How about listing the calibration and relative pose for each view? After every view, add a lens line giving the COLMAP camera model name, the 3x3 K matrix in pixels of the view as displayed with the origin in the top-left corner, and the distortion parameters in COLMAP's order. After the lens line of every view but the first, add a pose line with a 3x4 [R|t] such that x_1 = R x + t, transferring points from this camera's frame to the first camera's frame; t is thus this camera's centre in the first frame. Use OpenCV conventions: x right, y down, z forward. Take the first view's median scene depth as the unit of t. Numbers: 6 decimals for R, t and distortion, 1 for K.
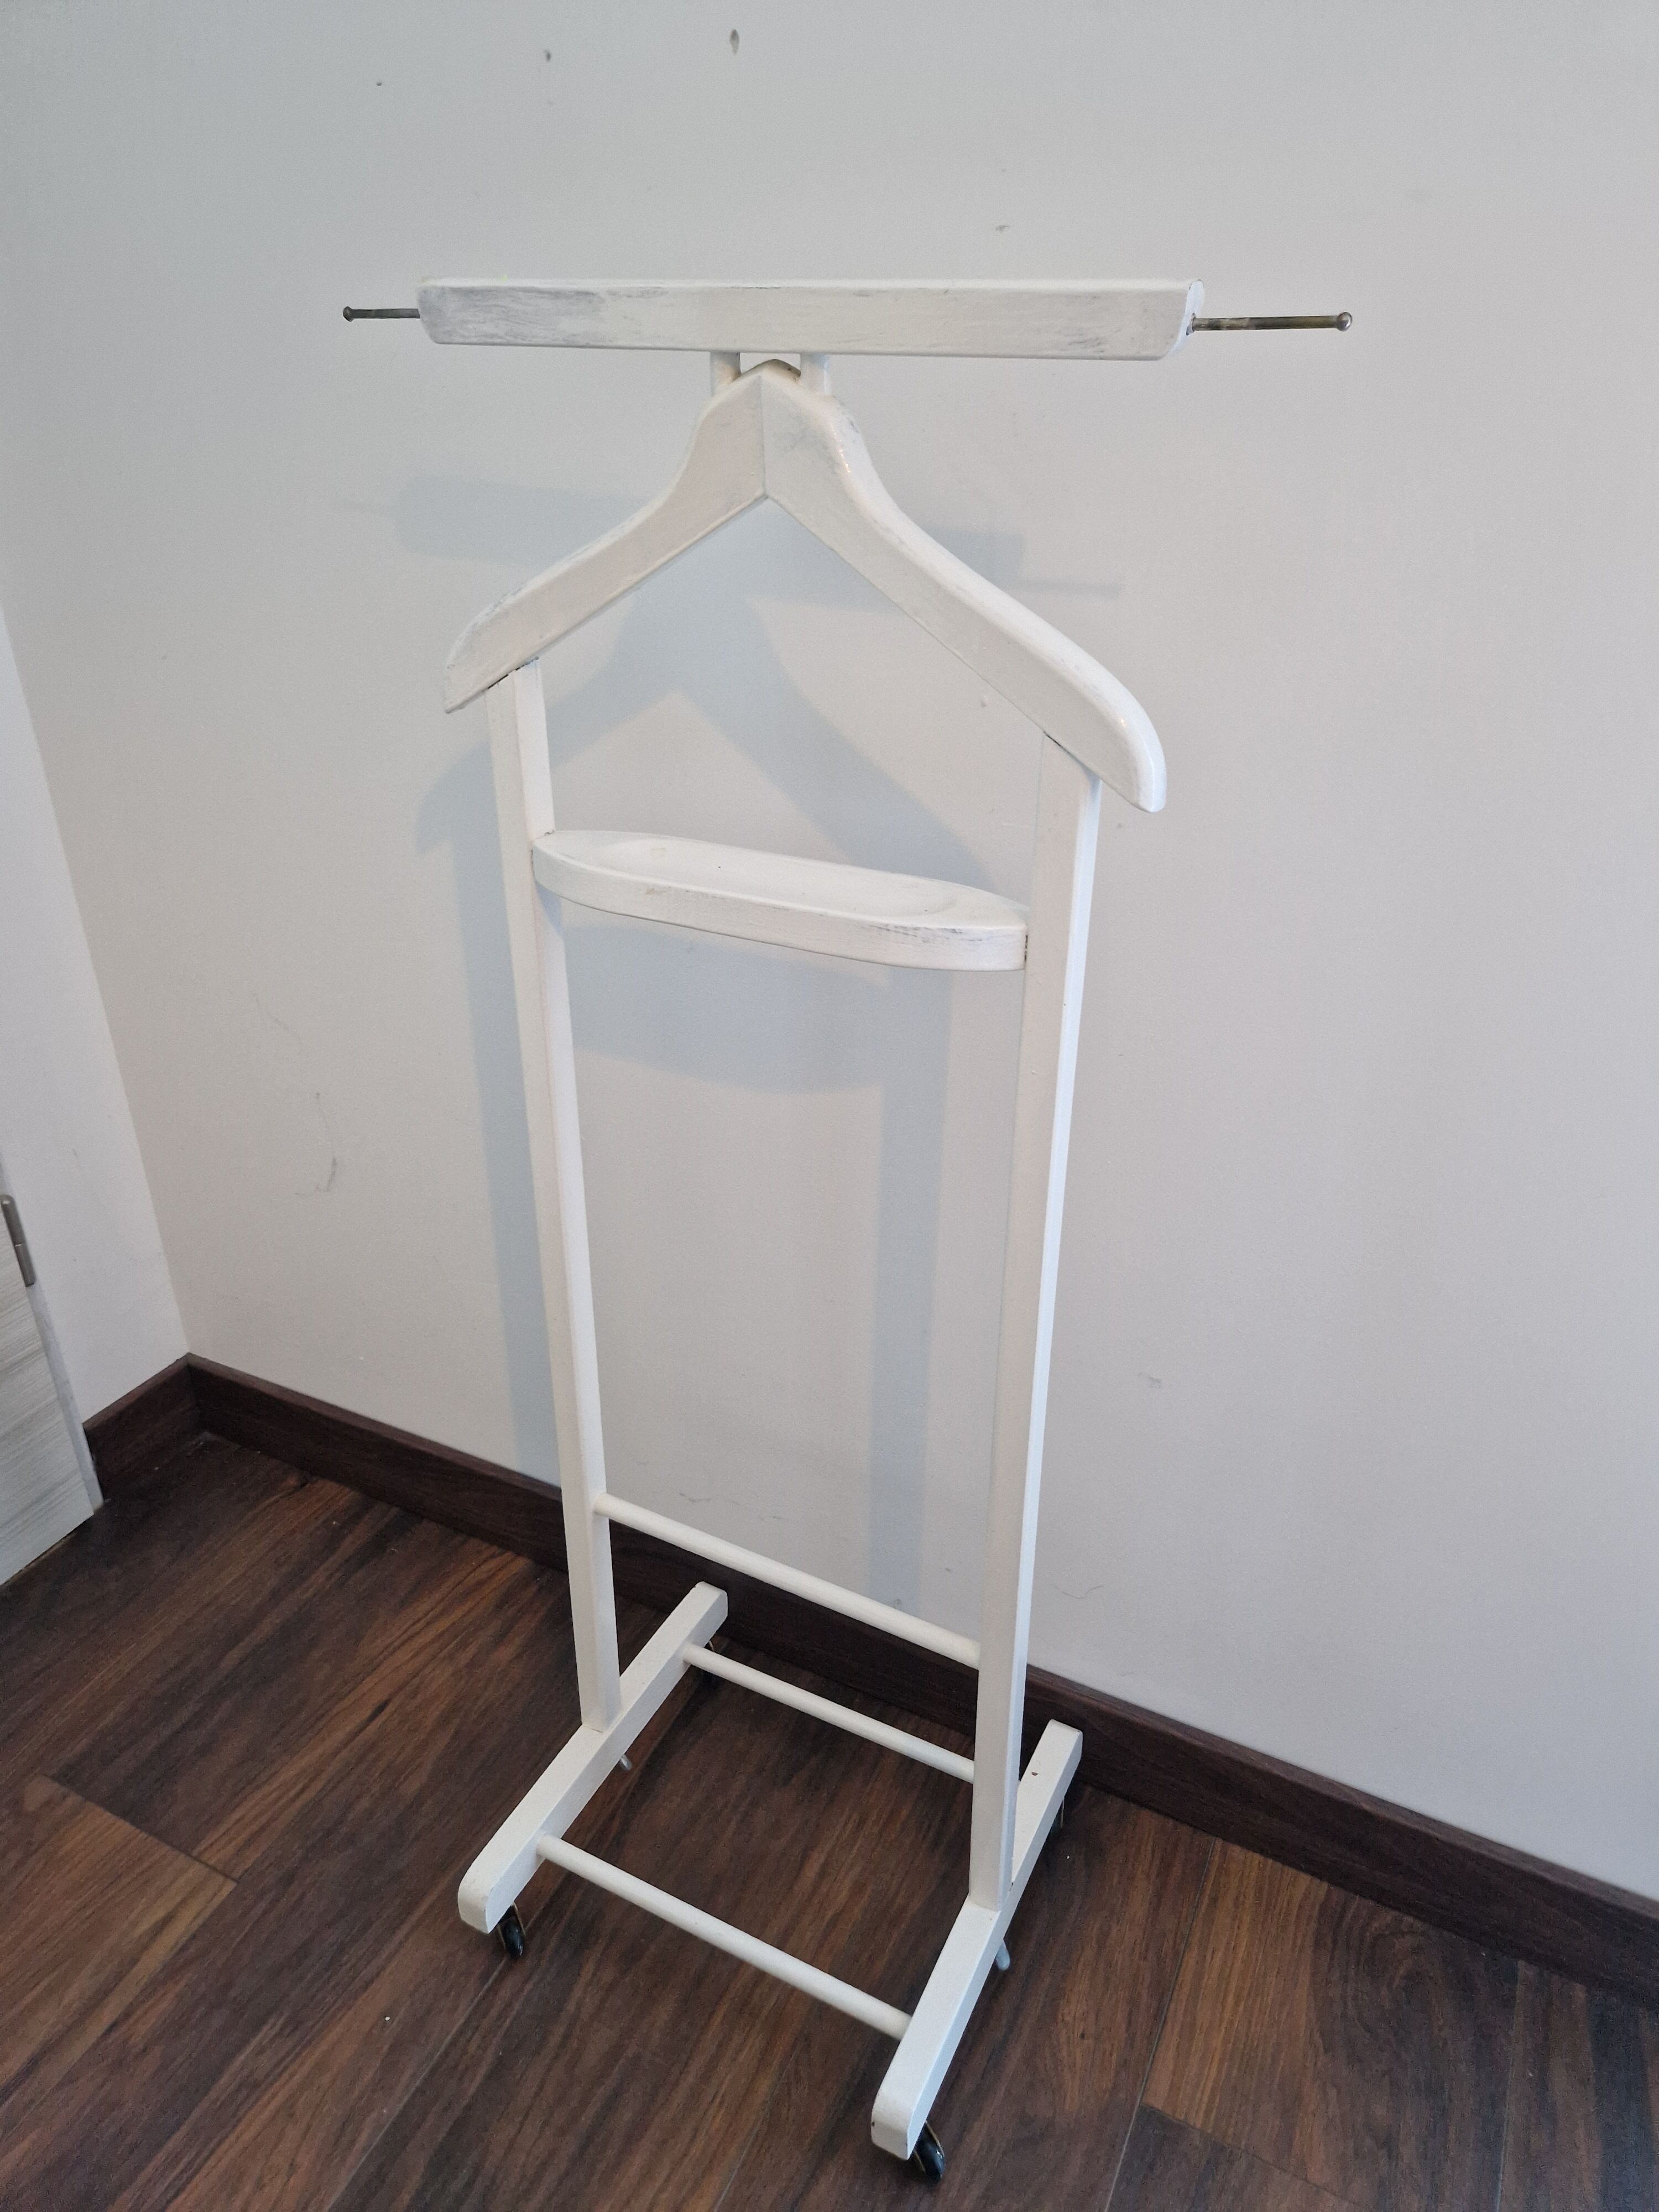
lens RADIAL K [[1489.7, 0, 826.6], [0, 1489.7, 1084.5], [0, 0, 1]] dist [0.055993, -0.047524]
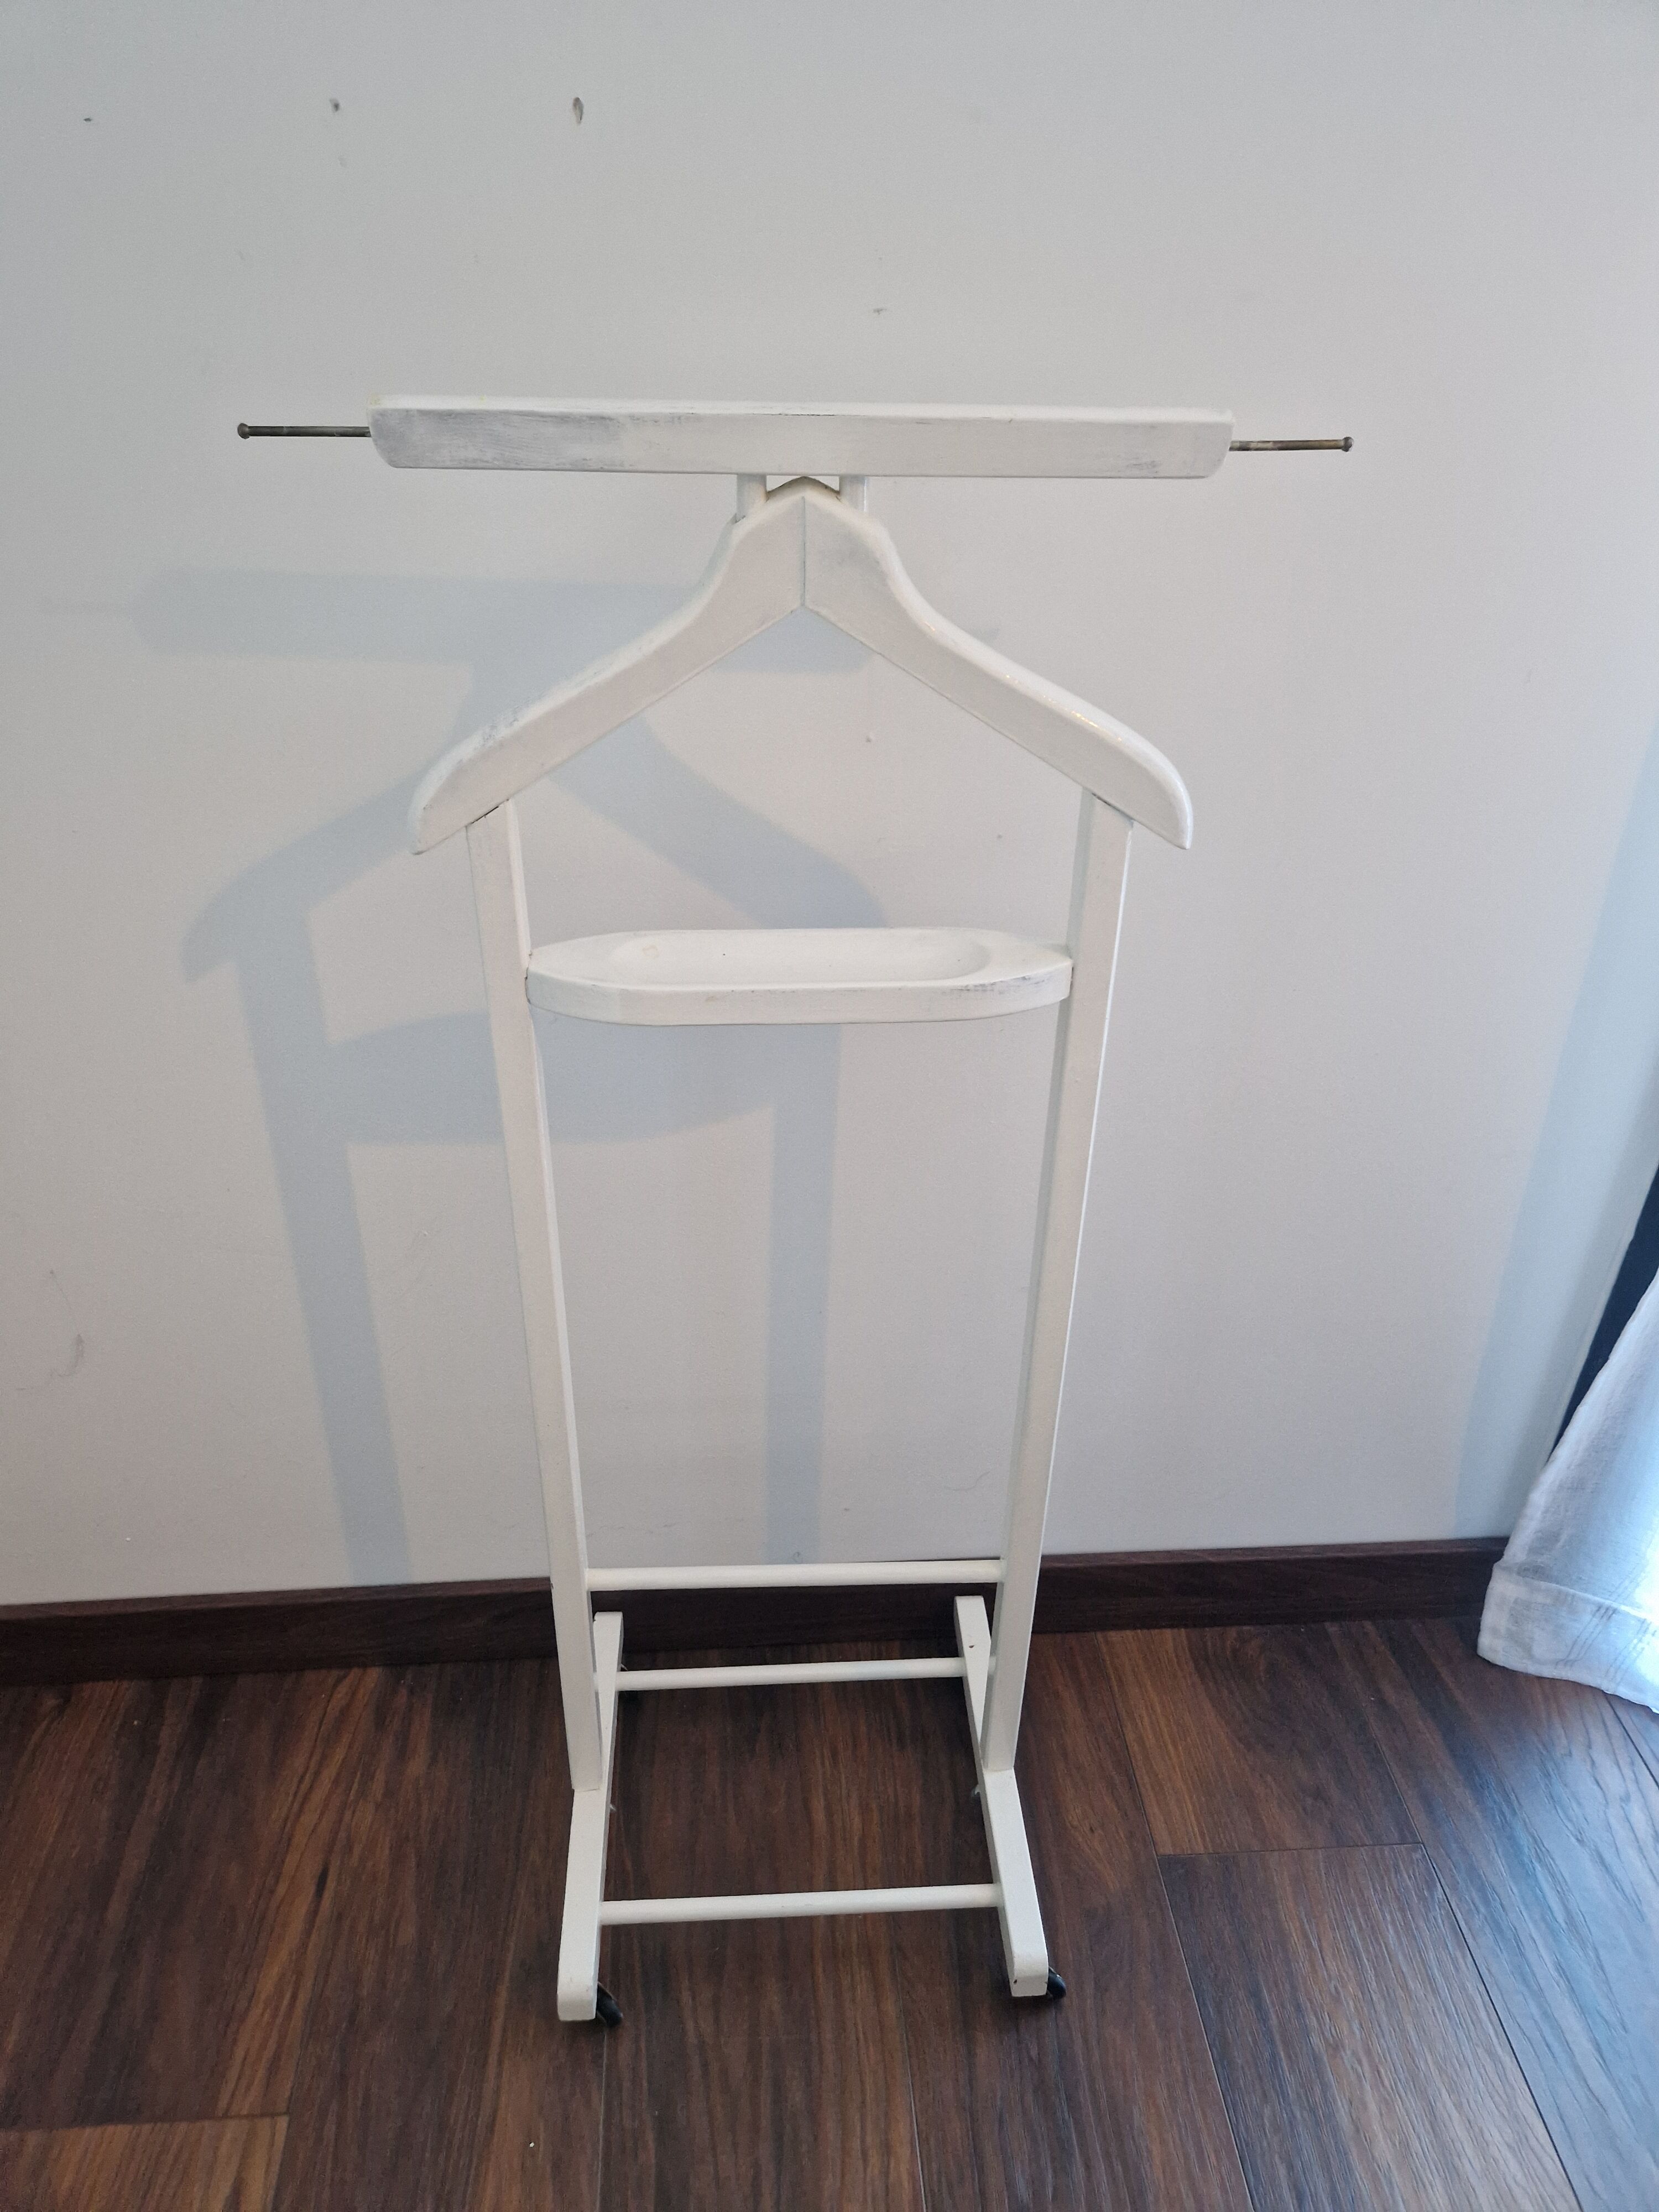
lens RADIAL K [[1489.7, 0, 798.3], [0, 1489.7, 1089.9], [0, 0, 1]] dist [0.055993, -0.047524]
pose [[0.866692, -0.255799, 0.428266, -0.387248], [0.218537, 0.966447, 0.134990, -0.145499], [-0.448426, -0.023403, 0.893513, 0.054248]]
